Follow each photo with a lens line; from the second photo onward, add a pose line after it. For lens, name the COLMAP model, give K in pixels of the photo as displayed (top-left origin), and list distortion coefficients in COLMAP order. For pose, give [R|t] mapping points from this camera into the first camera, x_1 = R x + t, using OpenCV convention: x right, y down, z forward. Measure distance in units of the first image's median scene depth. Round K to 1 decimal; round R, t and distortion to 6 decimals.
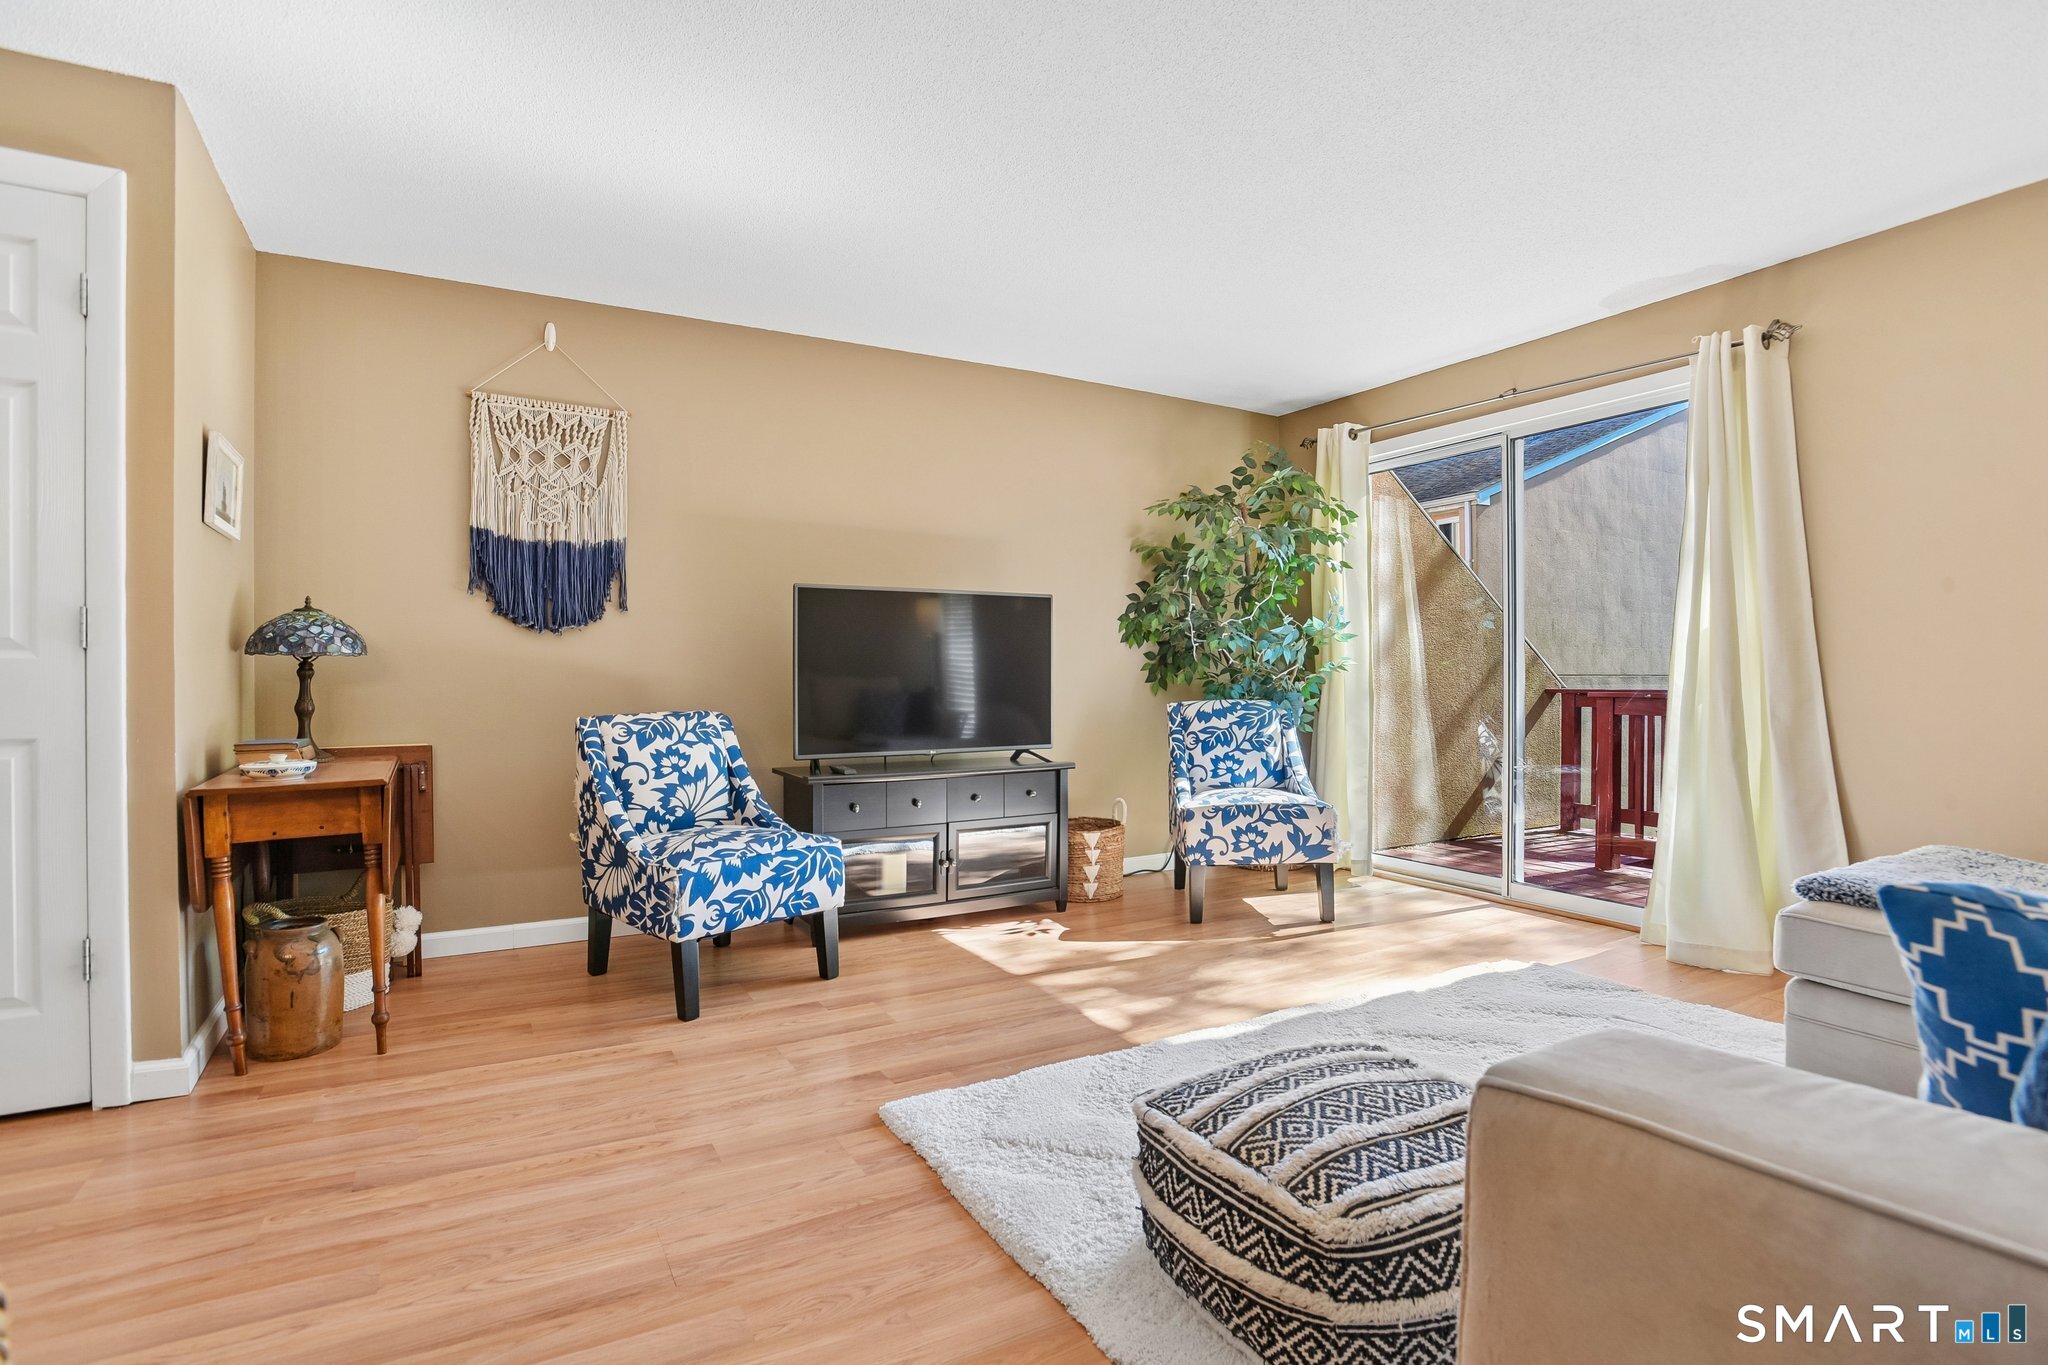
lens RADIAL K [[1013.1, 0, 1022.6], [0, 1013.1, 681.0], [0, 0, 1]] dist [-0.050588, 0.016666]
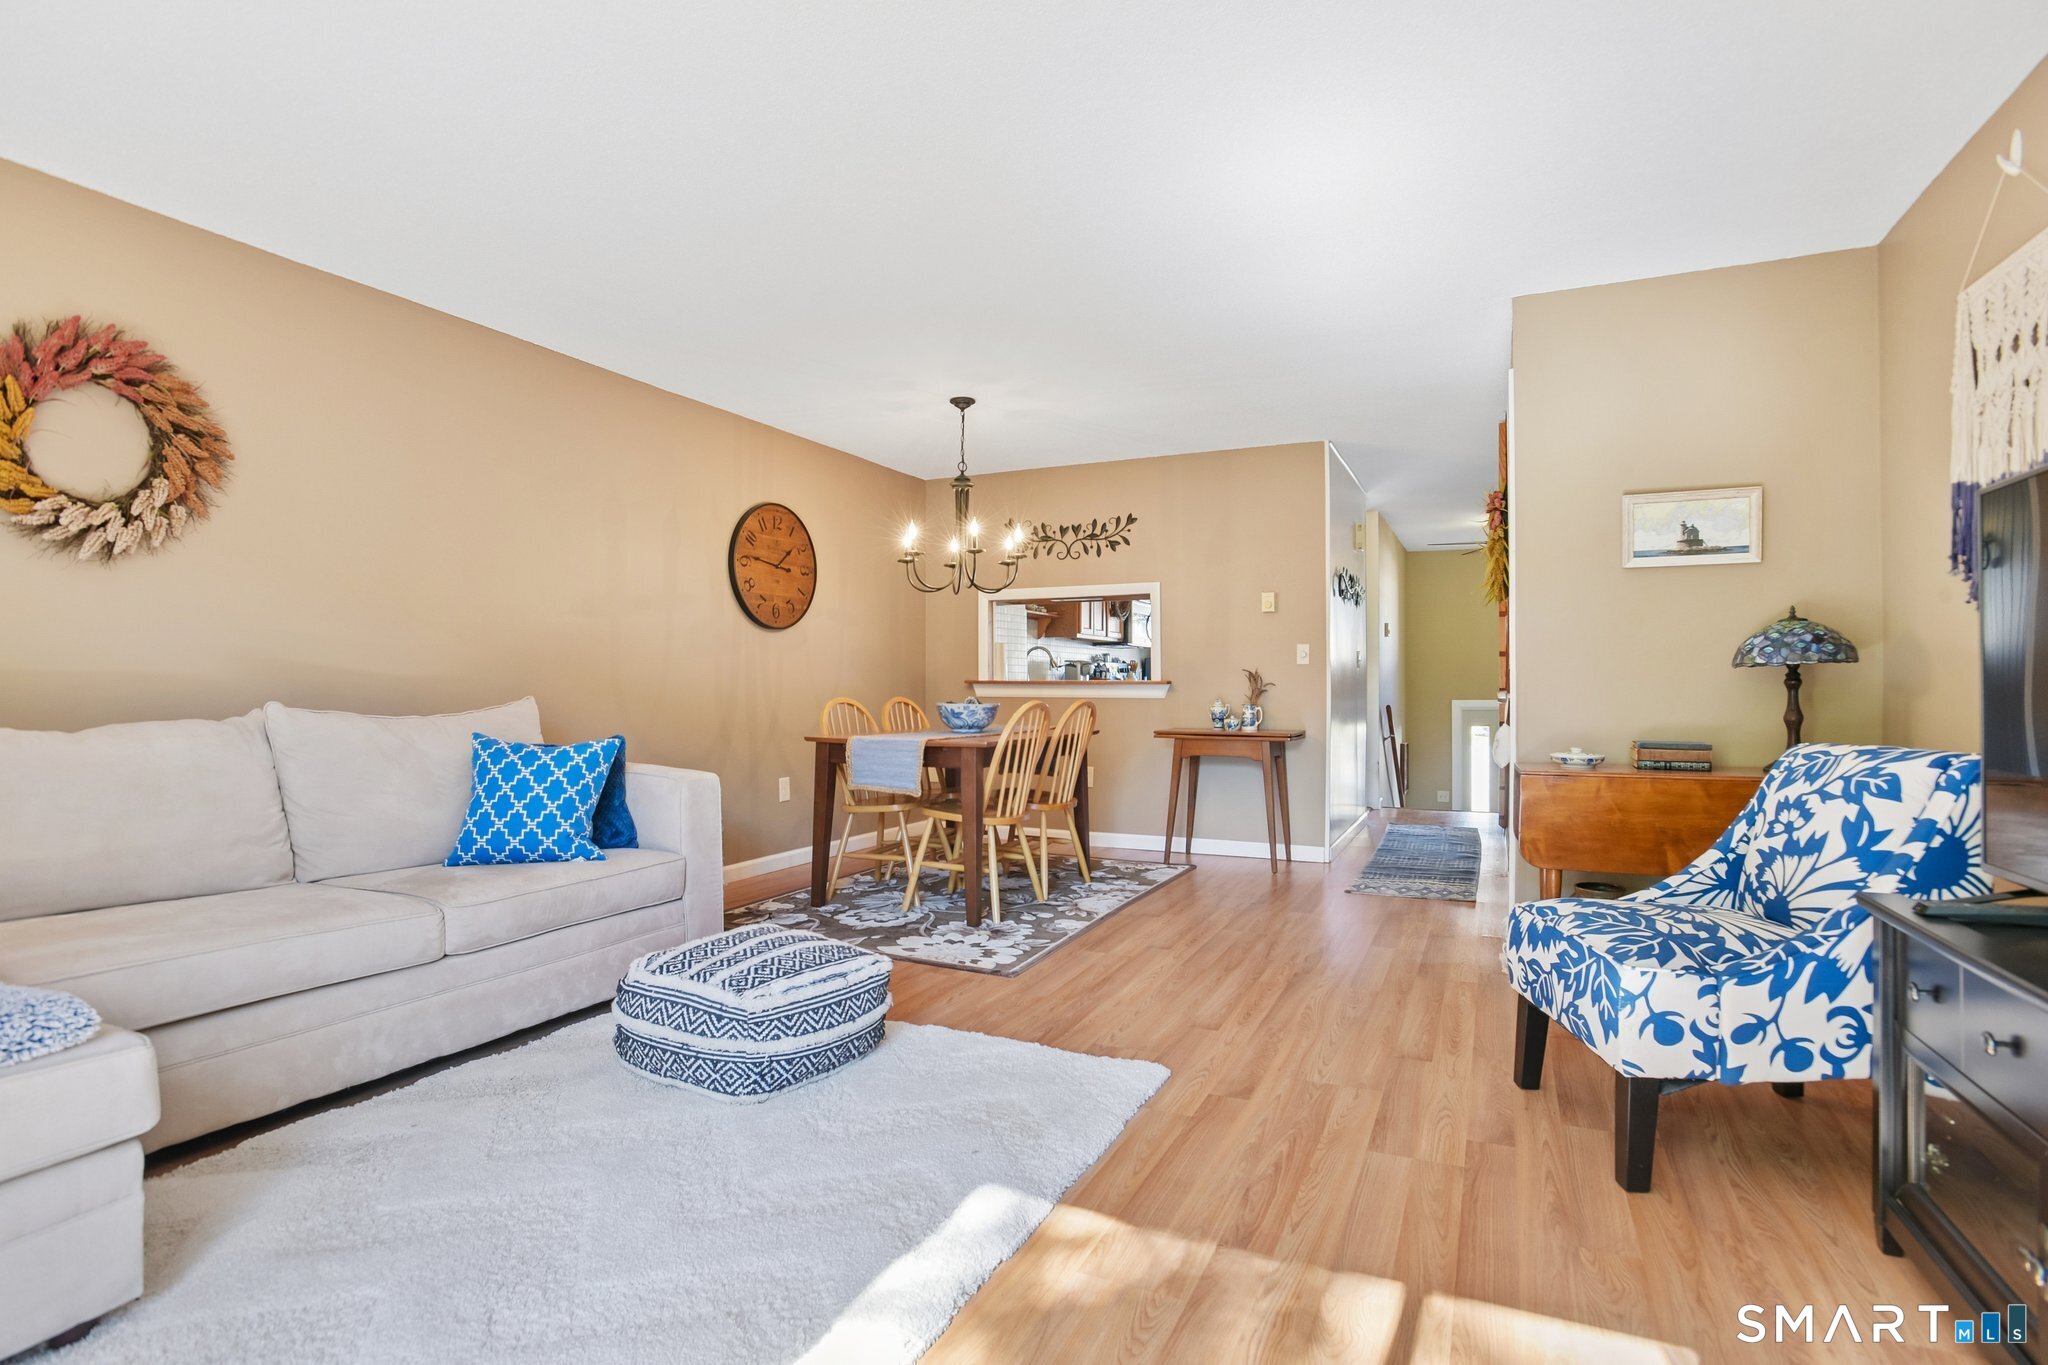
lens RADIAL K [[1022.9, 0, 1026.9], [0, 1022.9, 706.6], [0, 0, 1]] dist [-0.031689, 0.001362]
pose [[-0.818515, 0.016920, -0.574235, 0.439781], [0.001101, 0.999611, 0.027884, -0.011282], [0.574484, 0.022191, -0.818215, 1.258655]]
